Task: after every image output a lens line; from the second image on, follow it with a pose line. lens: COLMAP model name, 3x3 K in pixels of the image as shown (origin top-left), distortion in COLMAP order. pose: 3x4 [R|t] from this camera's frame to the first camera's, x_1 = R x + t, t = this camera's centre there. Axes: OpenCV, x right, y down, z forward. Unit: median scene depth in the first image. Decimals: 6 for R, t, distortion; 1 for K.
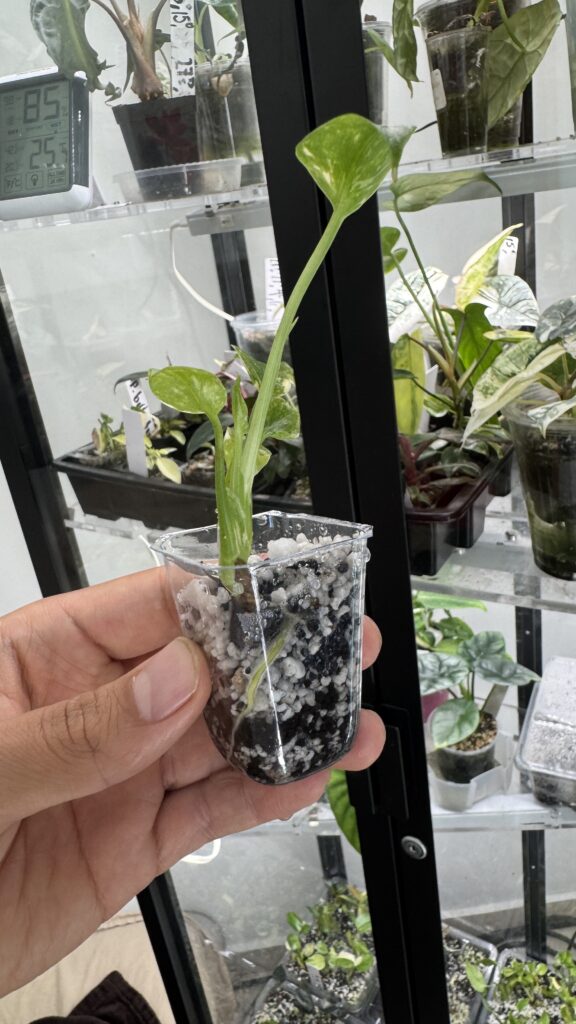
lens RADIAL K [[726.3, 0, 289.4], [0, 726.3, 488.6], [0, 0, 1]] dist [-0.000825, -0.004080]
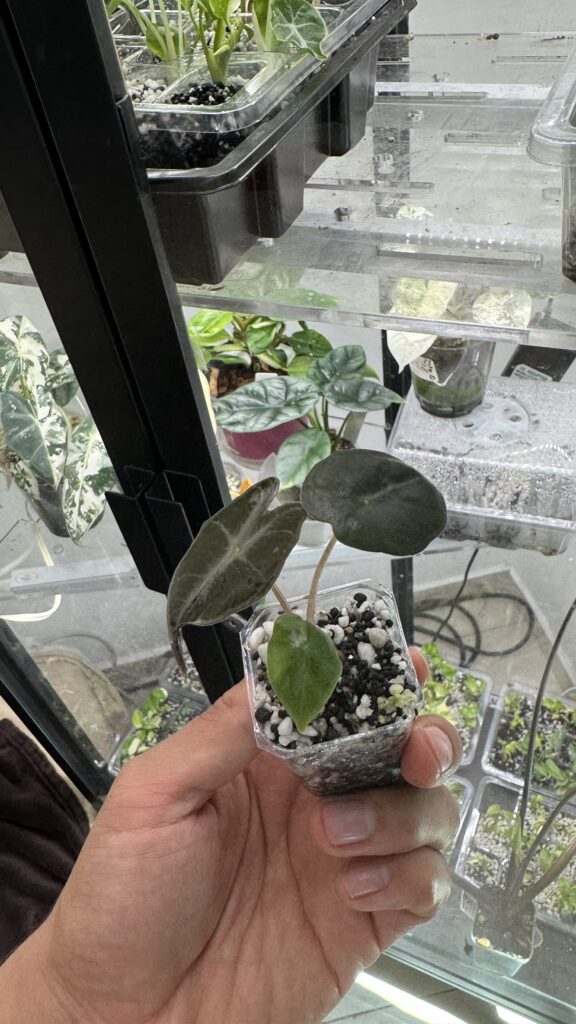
lens RADIAL K [[726.3, 0, 286.8], [0, 726.3, 475.8], [0, 0, 1]] dist [-0.000825, -0.004080]
pose [[0.990465, -0.084737, 0.108621, 0.110260], [0.038246, 0.926597, 0.374105, 0.024119], [-0.132348, -0.366384, 0.921003, 0.206470]]
